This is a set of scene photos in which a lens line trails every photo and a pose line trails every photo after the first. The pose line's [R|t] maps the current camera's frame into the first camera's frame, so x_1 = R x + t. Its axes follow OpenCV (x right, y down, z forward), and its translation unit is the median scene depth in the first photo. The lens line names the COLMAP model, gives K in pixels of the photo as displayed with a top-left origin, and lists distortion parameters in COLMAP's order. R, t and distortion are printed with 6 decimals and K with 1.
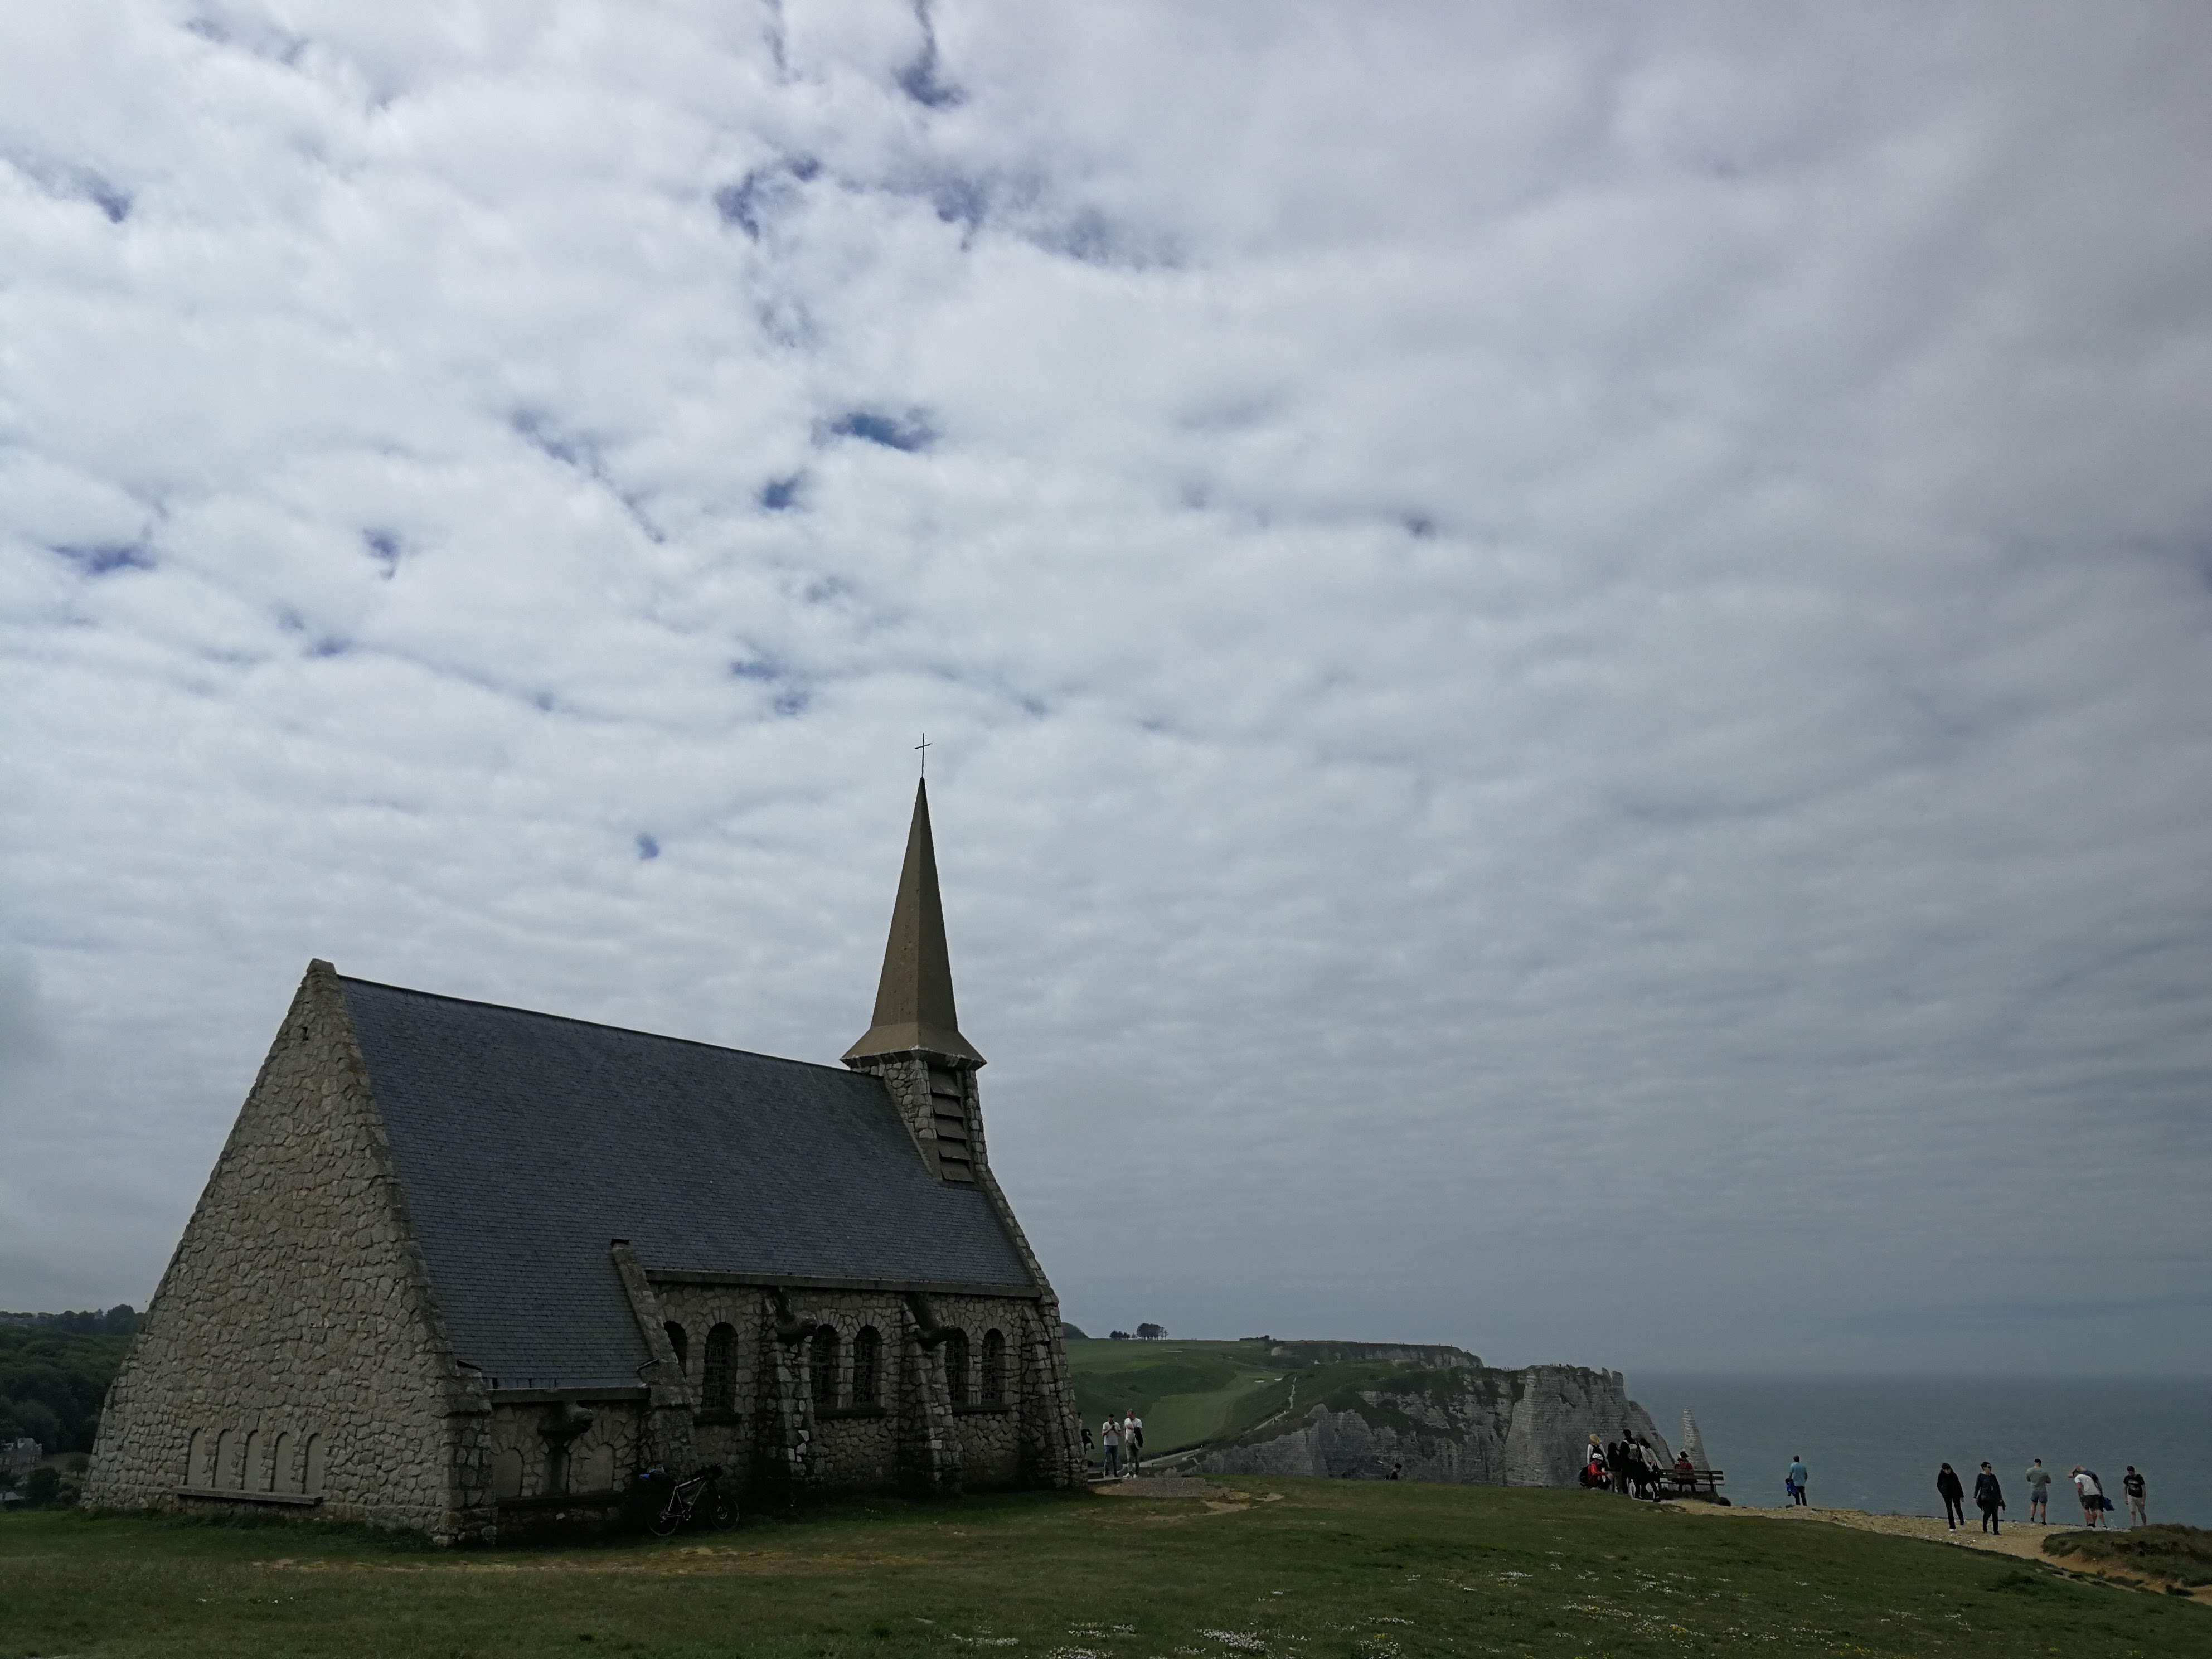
lens RADIAL K [[1678.0, 0, 1072.6], [0, 1678.0, 864.7], [0, 0, 1]] dist [0.008661, 0.033727]
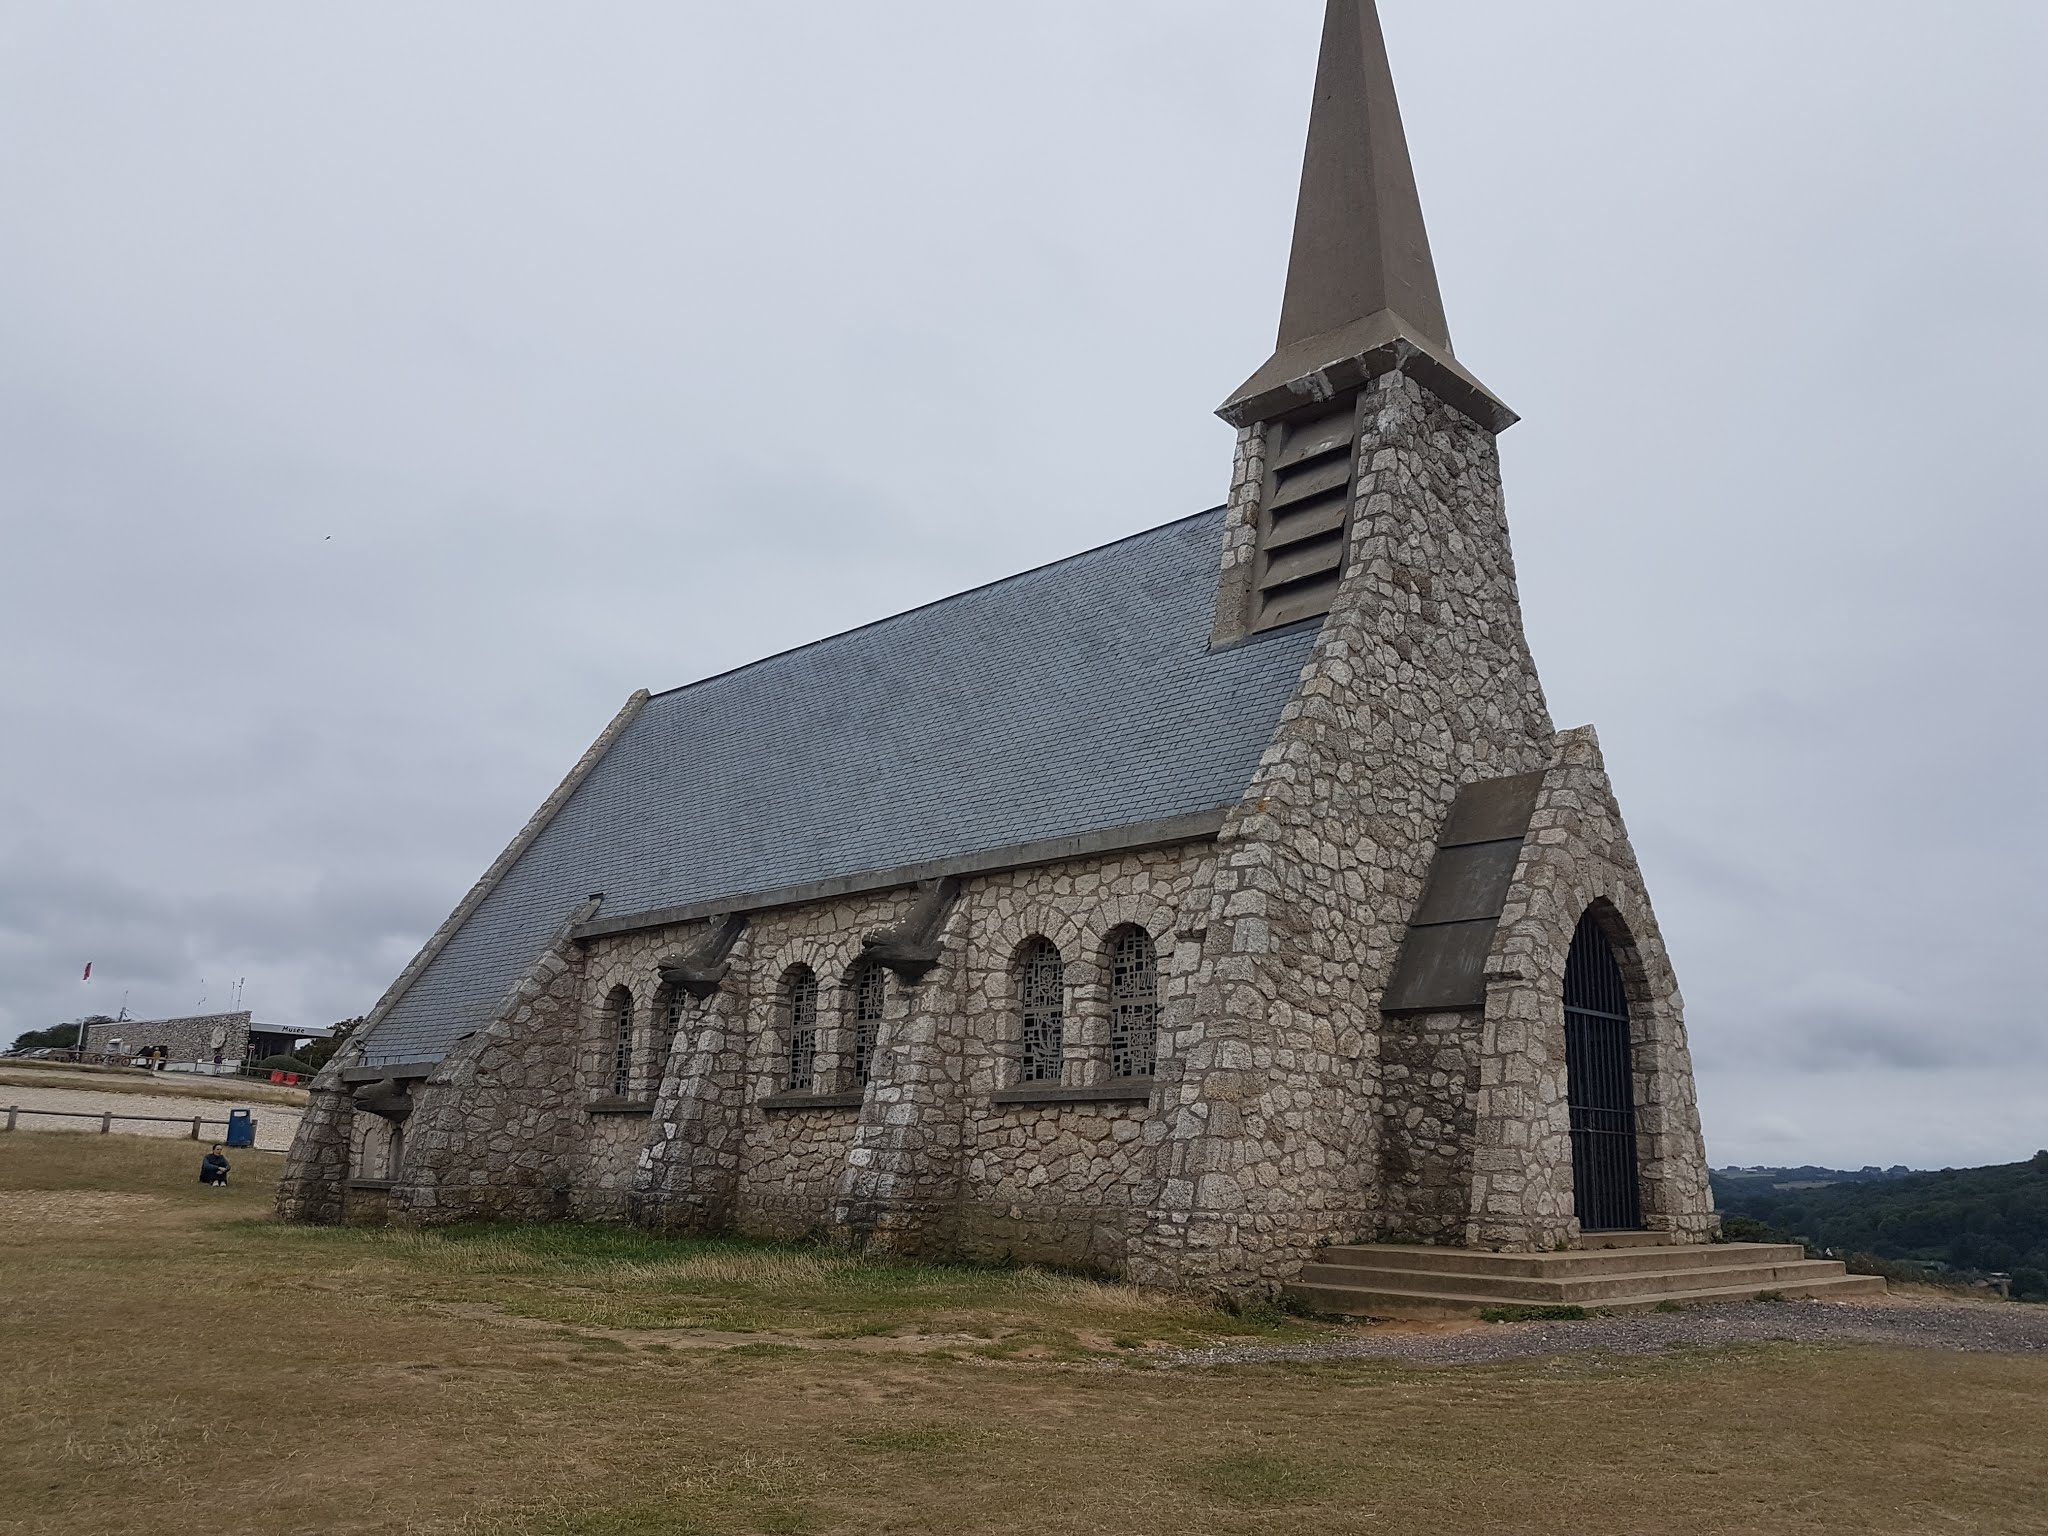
lens RADIAL K [[1553.6, 0, 1020.0], [0, 1553.6, 818.7], [0, 0, 1]] dist [0.008661, 0.033727]
pose [[-0.108078, -0.218126, -0.969918, 0.706560], [0.268418, 0.932995, -0.239732, 0.668119], [0.957221, -0.286253, -0.042287, 1.951315]]
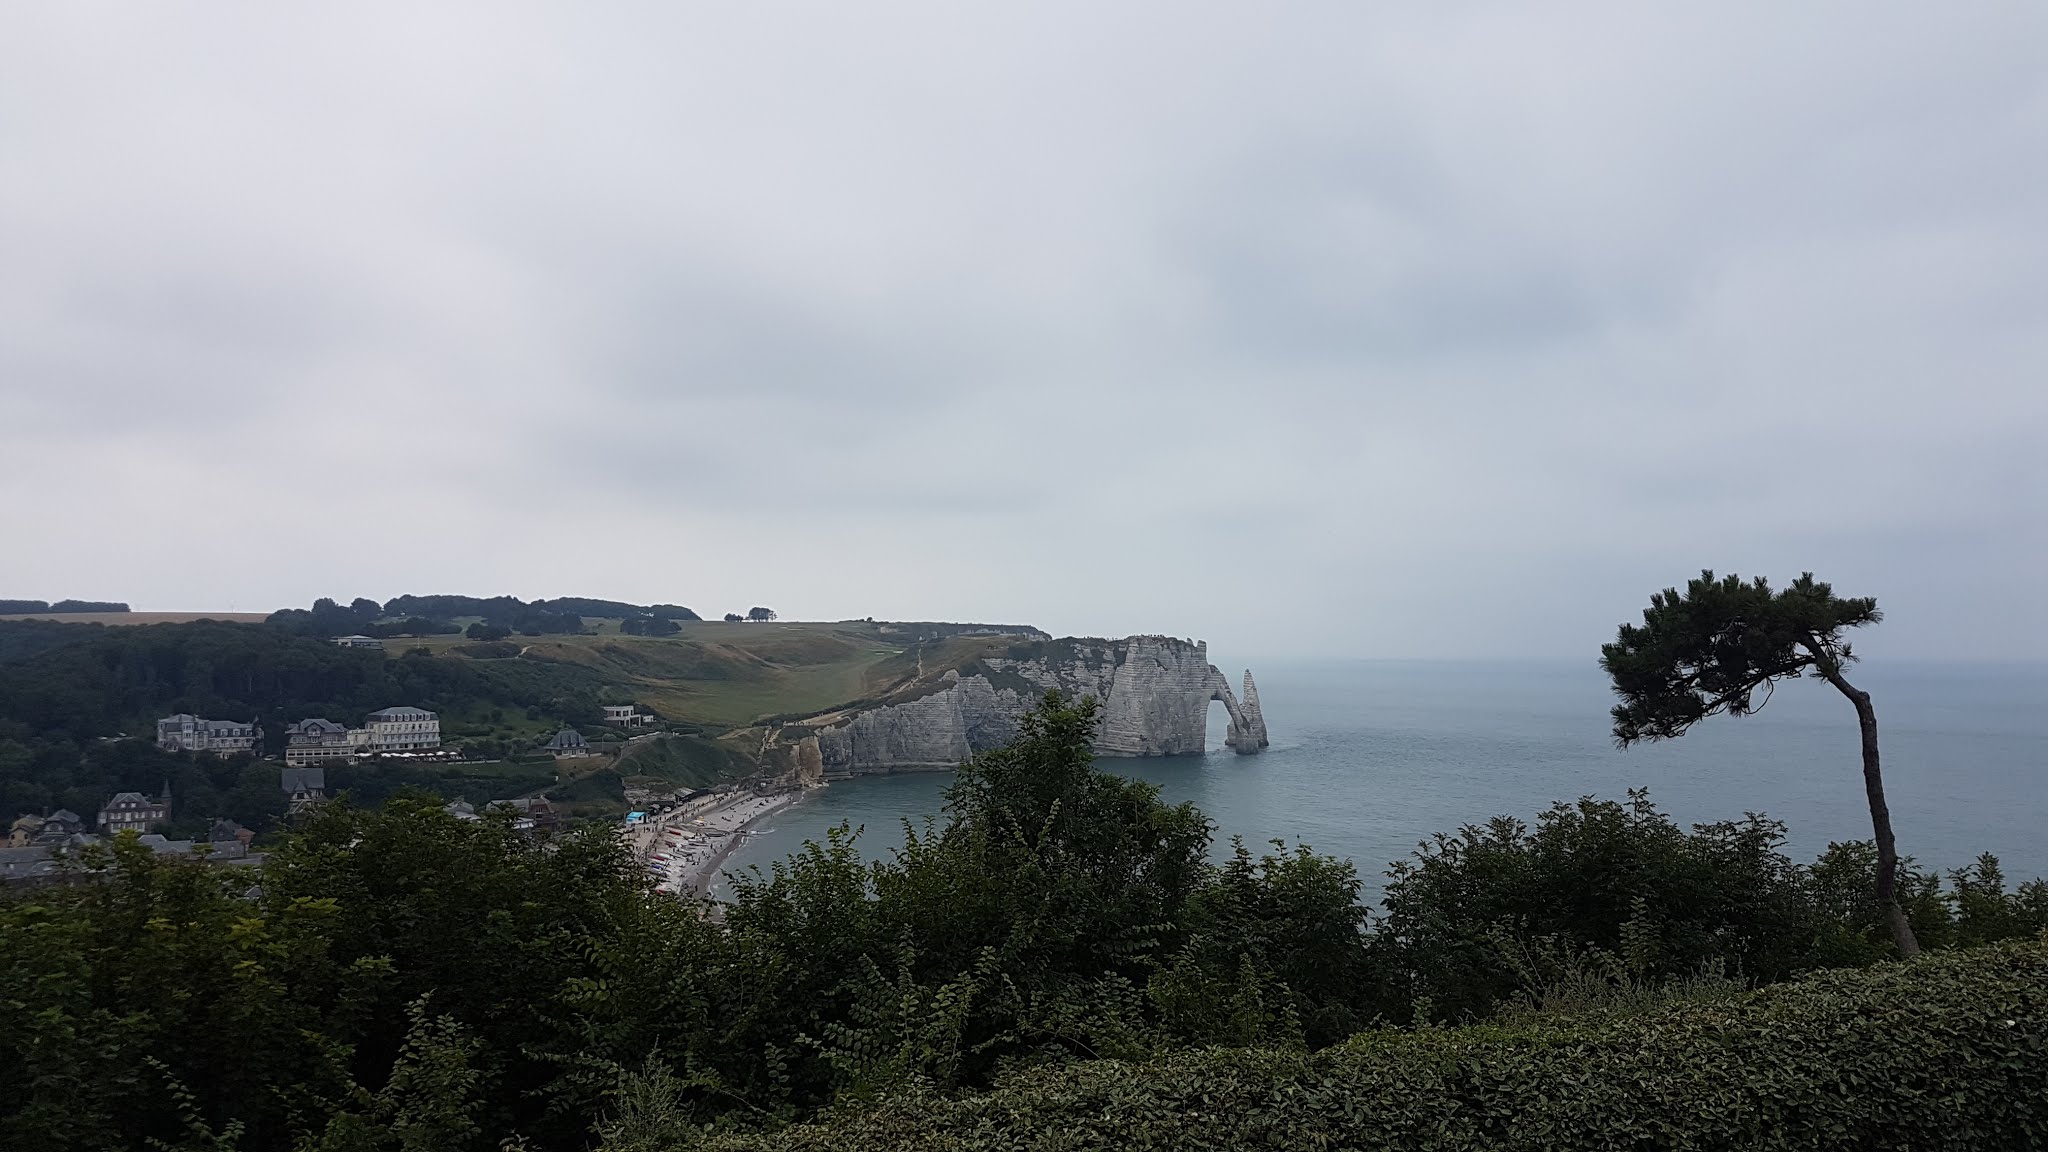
lens RADIAL K [[1453.6, 0, 1013.9], [0, 1453.6, 584.1], [0, 0, 1]] dist [0.024050, -0.023288]
pose [[0.967247, 0.006637, 0.253751, -0.054860], [-0.067310, 0.970578, 0.231187, 0.040961], [-0.244751, -0.240694, 0.939235, 0.102399]]
